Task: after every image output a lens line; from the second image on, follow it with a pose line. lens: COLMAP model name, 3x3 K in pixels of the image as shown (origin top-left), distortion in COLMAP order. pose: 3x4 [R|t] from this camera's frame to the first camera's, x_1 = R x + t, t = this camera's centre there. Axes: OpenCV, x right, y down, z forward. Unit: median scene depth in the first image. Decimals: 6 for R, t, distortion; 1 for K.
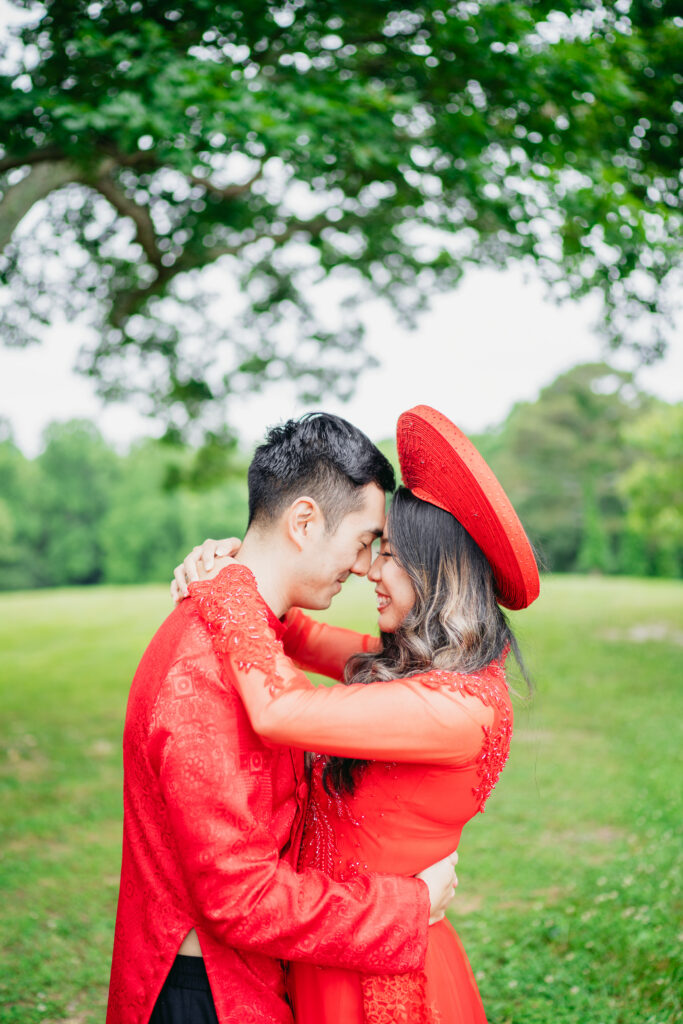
lens RADIAL K [[985.9, 0, 334.8], [0, 985.9, 496.5], [0, 0, 1]] dist [-0.040298, 0.000000]
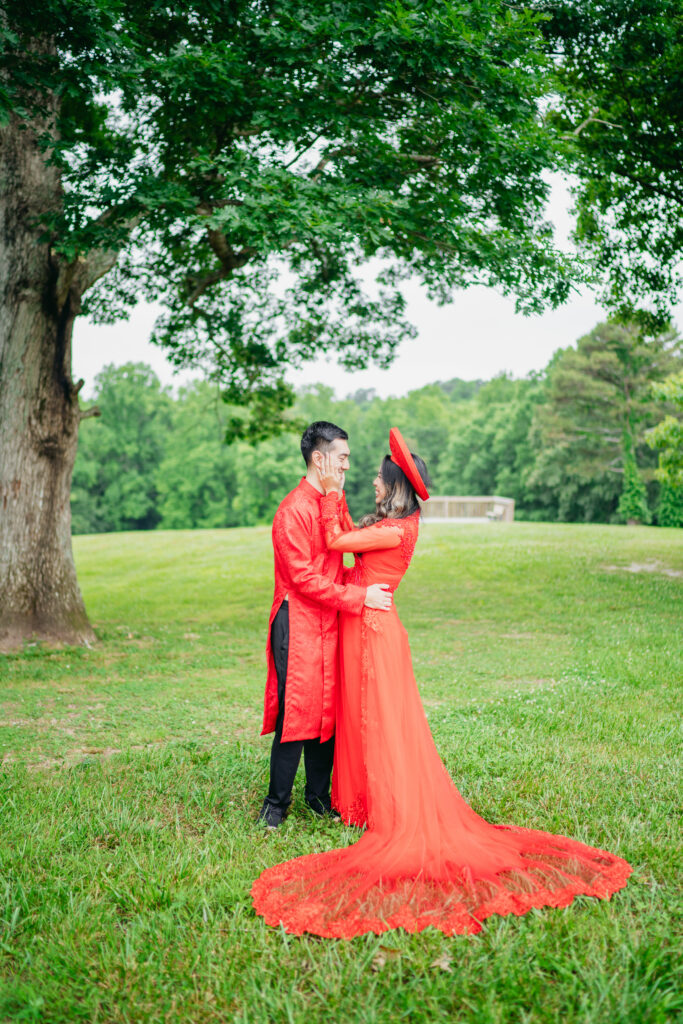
lens RADIAL K [[985.9, 0, 344.4], [0, 985.9, 505.9], [0, 0, 1]] dist [-0.040298, 0.000000]
pose [[0.999198, 0.008442, -0.039137, 0.011758], [-0.005950, 0.997974, 0.063341, -0.005909], [0.039593, -0.063057, 0.997224, -0.180292]]
